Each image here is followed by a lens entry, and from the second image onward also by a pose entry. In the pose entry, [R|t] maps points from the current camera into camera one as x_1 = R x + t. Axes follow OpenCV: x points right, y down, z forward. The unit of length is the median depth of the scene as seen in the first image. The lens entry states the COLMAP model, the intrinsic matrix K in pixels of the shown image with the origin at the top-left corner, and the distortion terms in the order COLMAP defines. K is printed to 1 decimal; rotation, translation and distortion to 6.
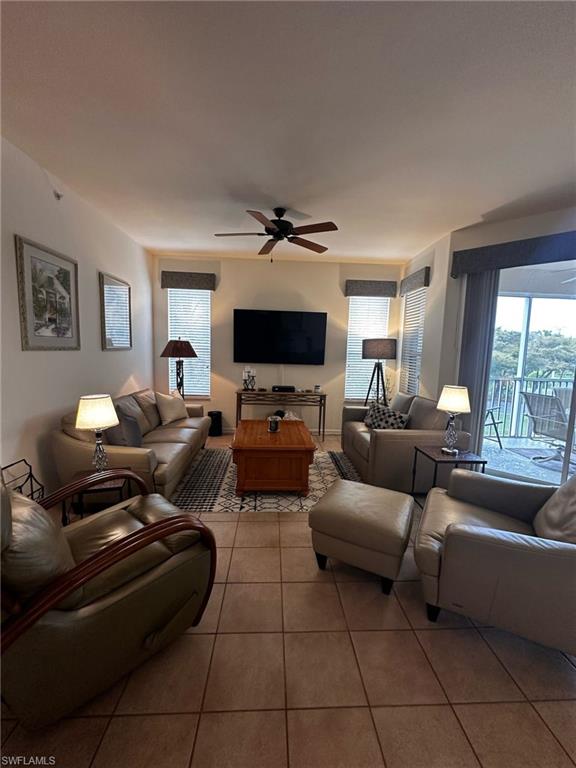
lens RADIAL K [[305.3, 0, 289.1], [0, 305.3, 383.9], [0, 0, 1]] dist [-0.004395, 0.000755]
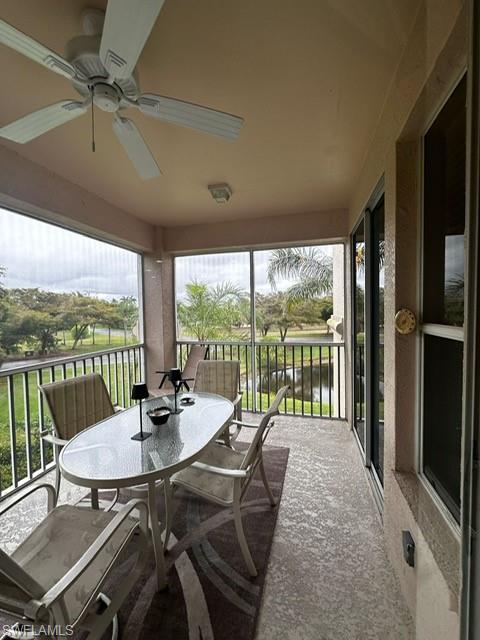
lens RADIAL K [[254.4, 0, 240.1], [0, 254.4, 319.9], [0, 0, 1]] dist [-0.004395, 0.000755]
pose [[0.314907, -0.062269, 0.947078, 0.648516], [0.127071, 0.991628, 0.022946, -0.071915], [-0.940578, 0.113120, 0.320183, 0.615275]]
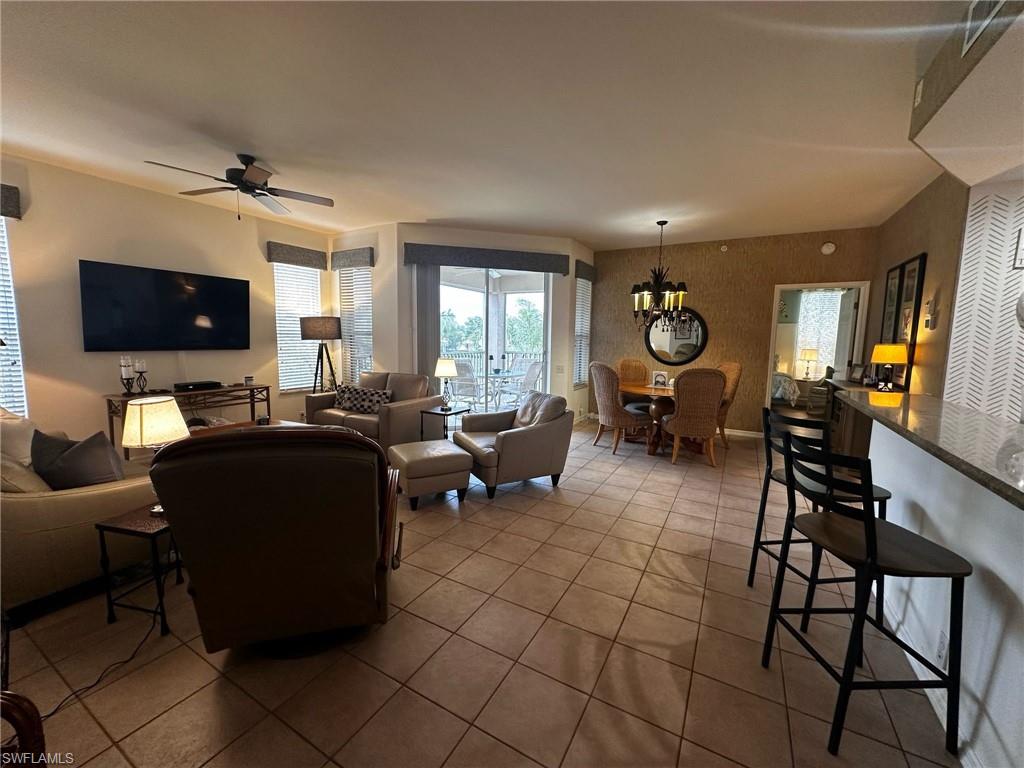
lens RADIAL K [[407.0, 0, 511.4], [0, 407.0, 382.7], [0, 0, 1]] dist [-0.004395, 0.000755]
pose [[0.536870, -0.114326, 0.835883, -0.435356], [0.090623, 0.992858, 0.077591, 0.001692], [-0.838784, 0.034094, 0.543396, -0.105079]]
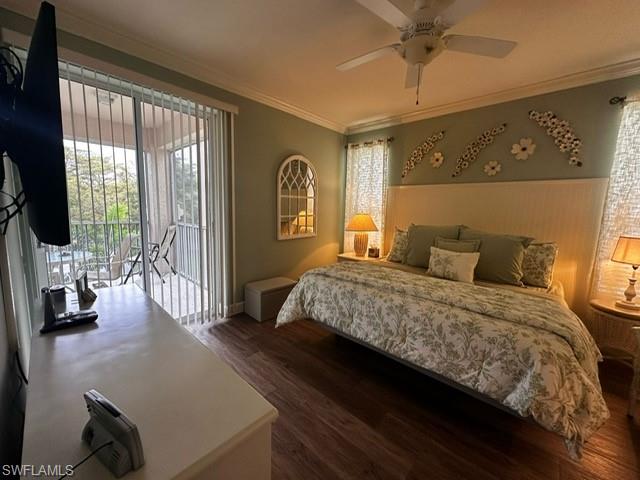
lens RADIAL K [[254.4, 0, 320.2], [0, 254.4, 239.6], [0, 0, 1]] dist [-0.004395, 0.000755]
pose [[0.715619, -0.094203, 0.692110, 1.101513], [0.068155, 0.995553, 0.065035, 0.049172], [-0.695158, 0.000630, 0.718857, -0.167425]]
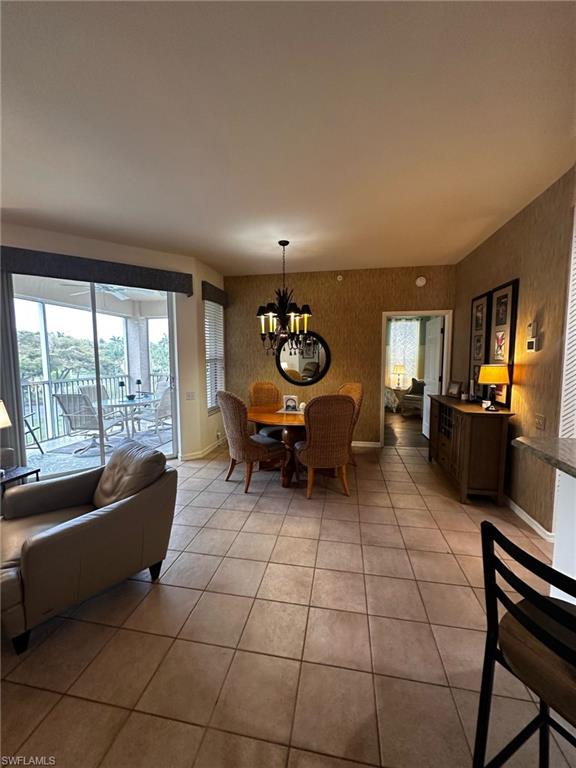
lens RADIAL K [[305.3, 0, 288.1], [0, 305.3, 383.9], [0, 0, 1]] dist [-0.004395, 0.000755]
pose [[0.230684, -0.113892, 0.966340, -0.054807], [0.114261, 0.989426, 0.089337, -0.011011], [-0.966297, 0.089806, 0.241258, -0.033805]]
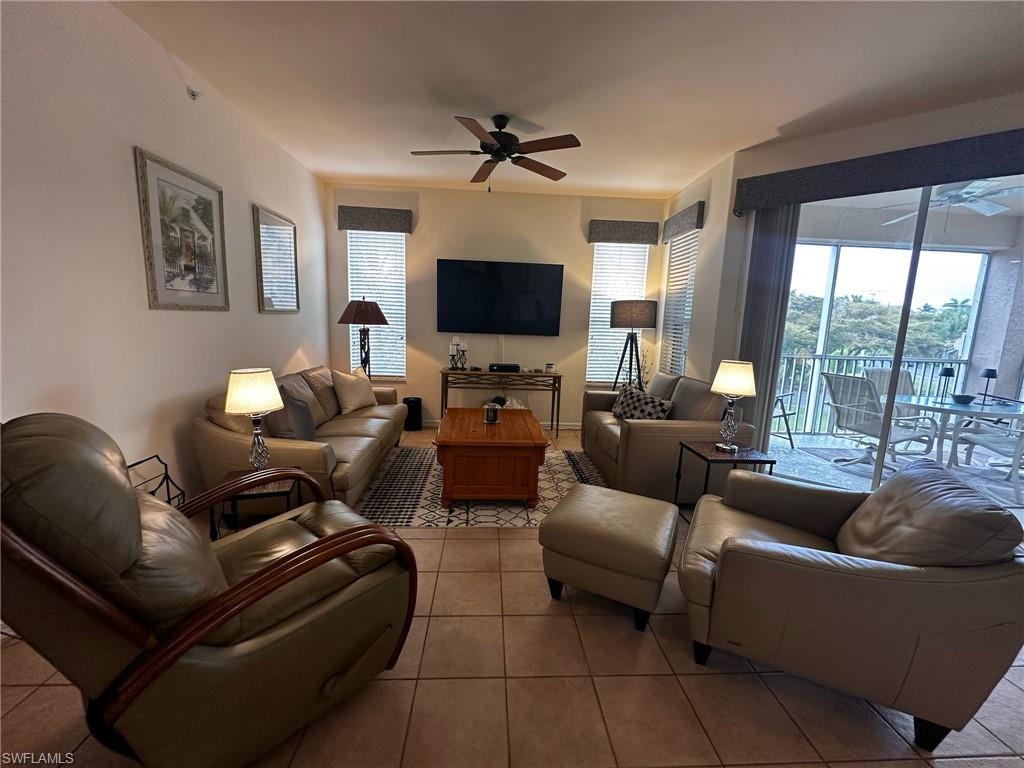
lens RADIAL K [[407.0, 0, 512.6], [0, 407.0, 383.2], [0, 0, 1]] dist [-0.004395, 0.000755]
pose [[0.999977, 0.004415, 0.005136, -0.003316], [-0.004632, 0.999066, 0.042956, 0.012111], [-0.004942, -0.042979, 0.999064, 0.005511]]
